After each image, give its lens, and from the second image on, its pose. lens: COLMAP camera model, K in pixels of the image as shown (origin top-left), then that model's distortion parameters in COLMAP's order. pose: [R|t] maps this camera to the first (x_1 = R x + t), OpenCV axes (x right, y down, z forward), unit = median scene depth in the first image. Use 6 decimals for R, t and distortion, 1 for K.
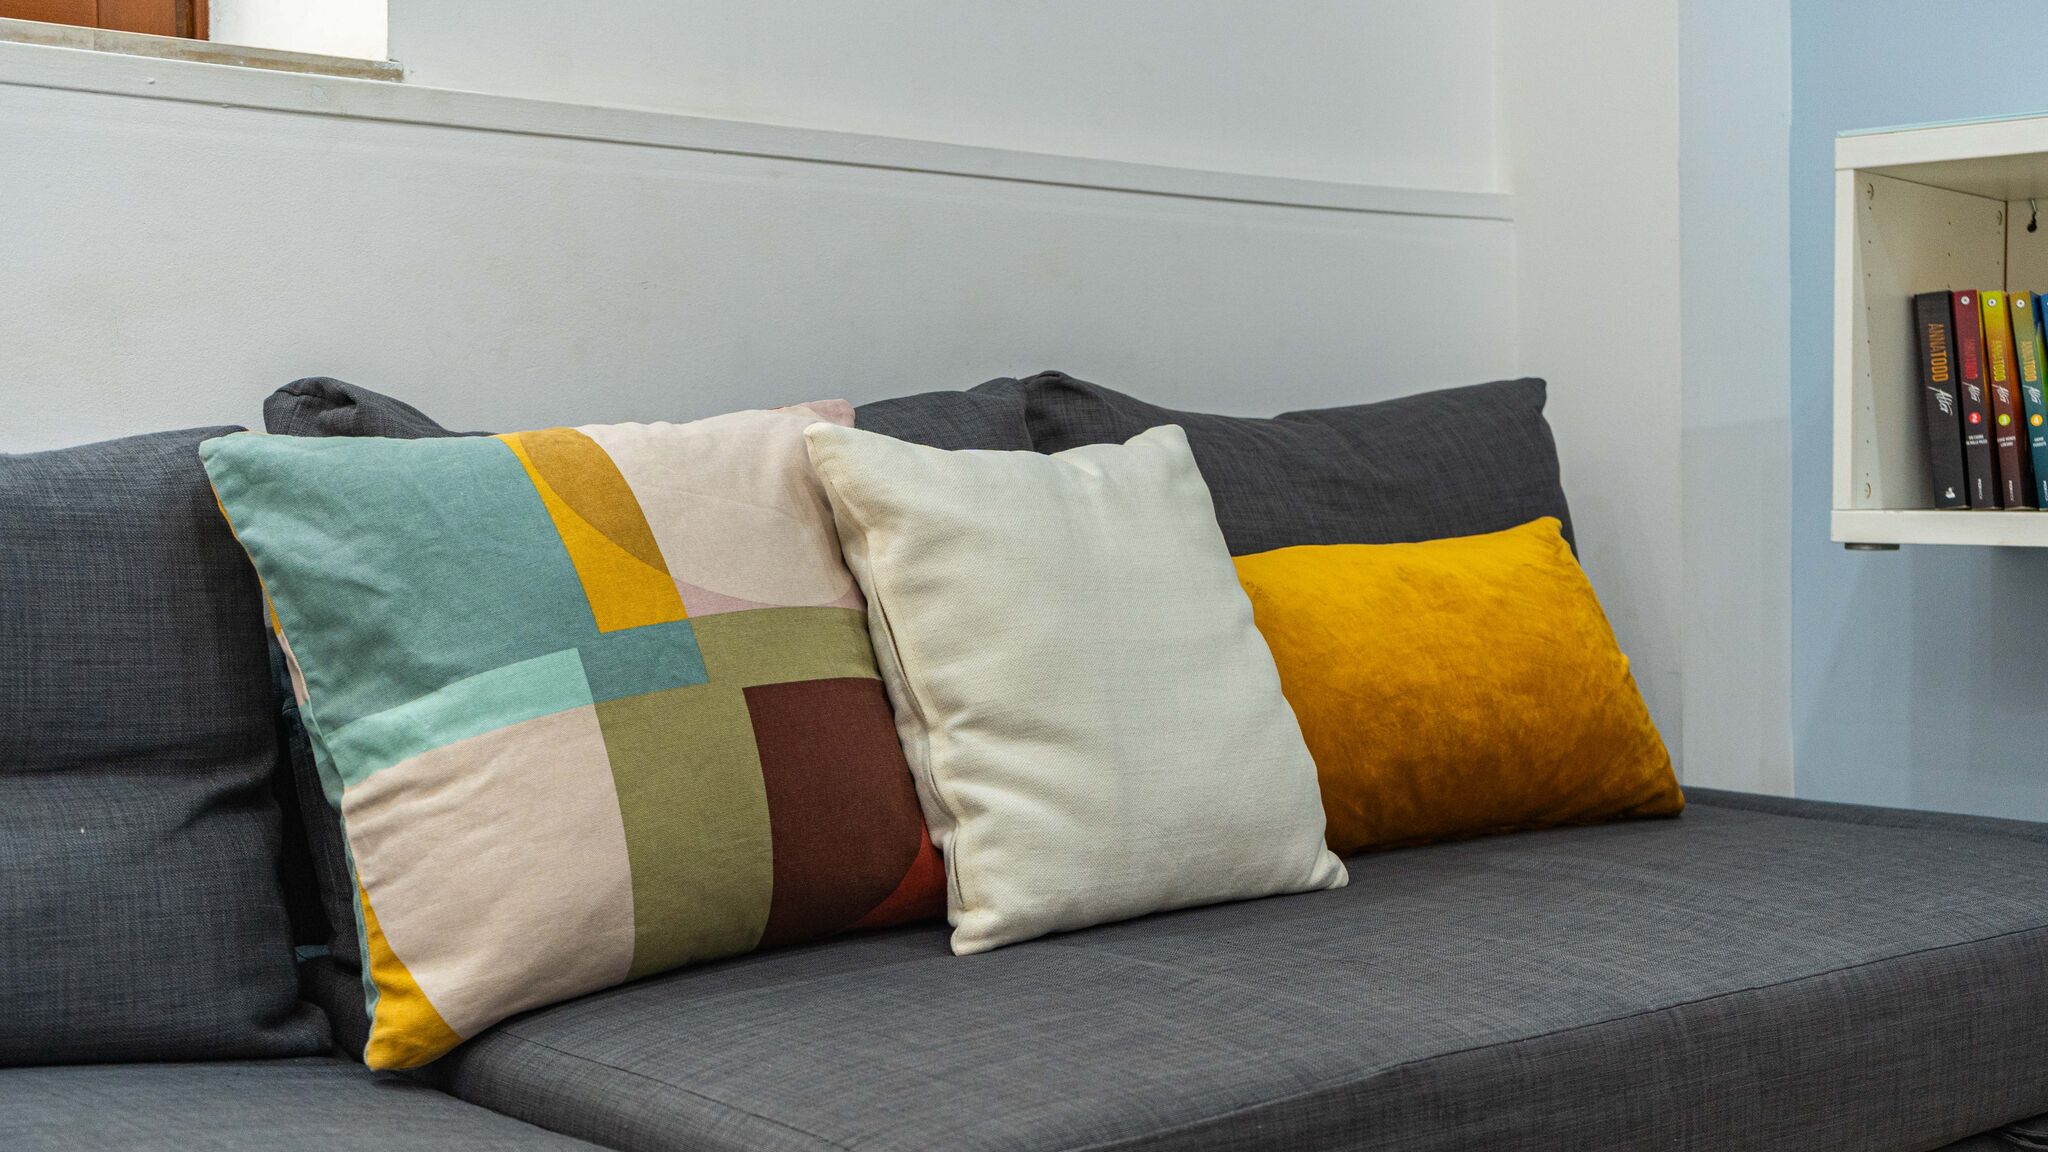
lens RADIAL K [[2482.2, 0, 1024.0], [0, 2482.2, 576.0], [0, 0, 1]] dist [0.013233, -0.004254]
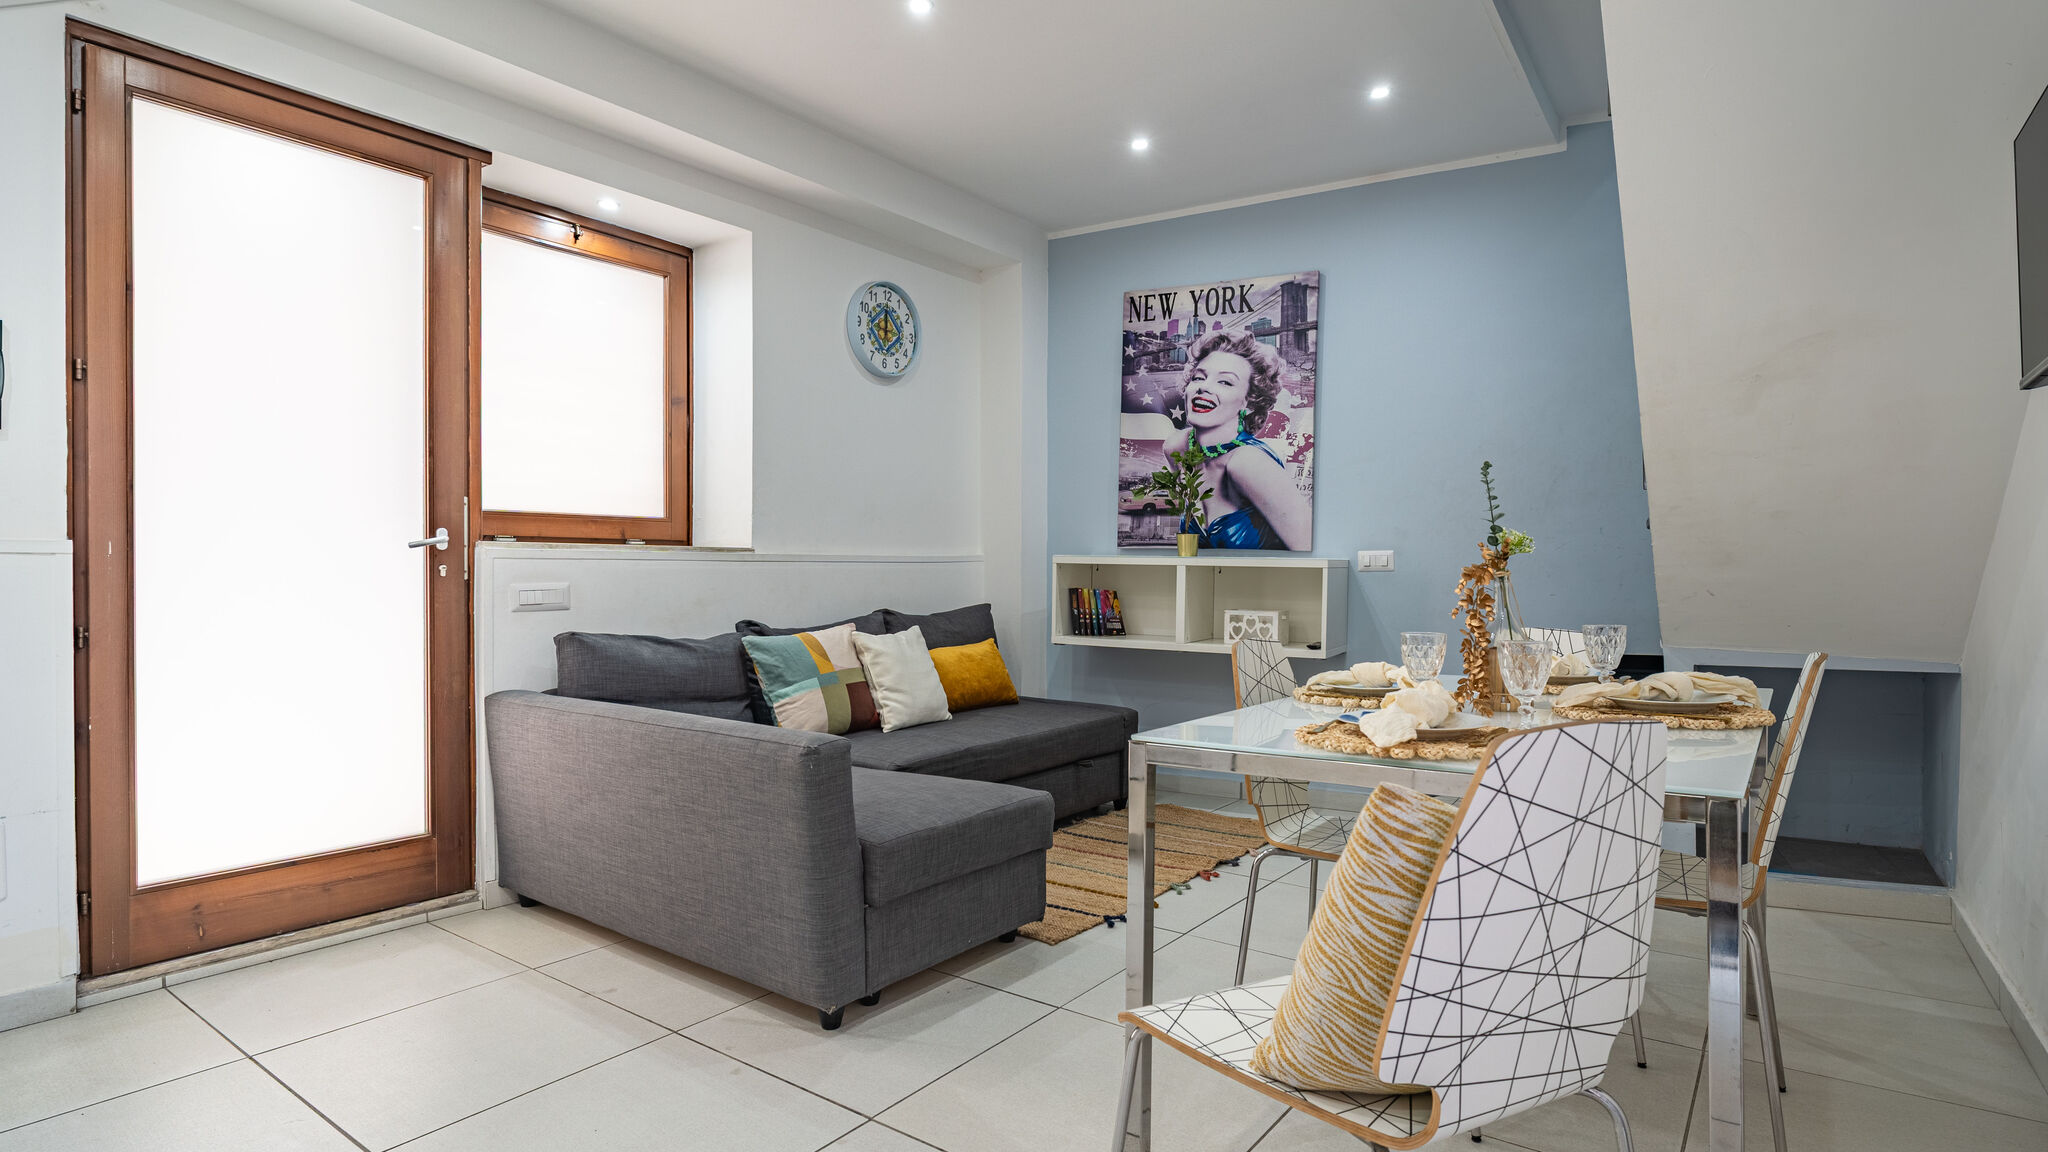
lens RADIAL K [[1044.2, 0, 1027.7], [0, 1044.2, 581.6], [0, 0, 1]] dist [-0.006042, 0.001014]
pose [[0.969893, 0.013646, 0.243147, -0.282244], [-0.010525, 0.999845, -0.014128, -0.148040], [-0.243302, 0.011144, 0.969887, -1.288692]]
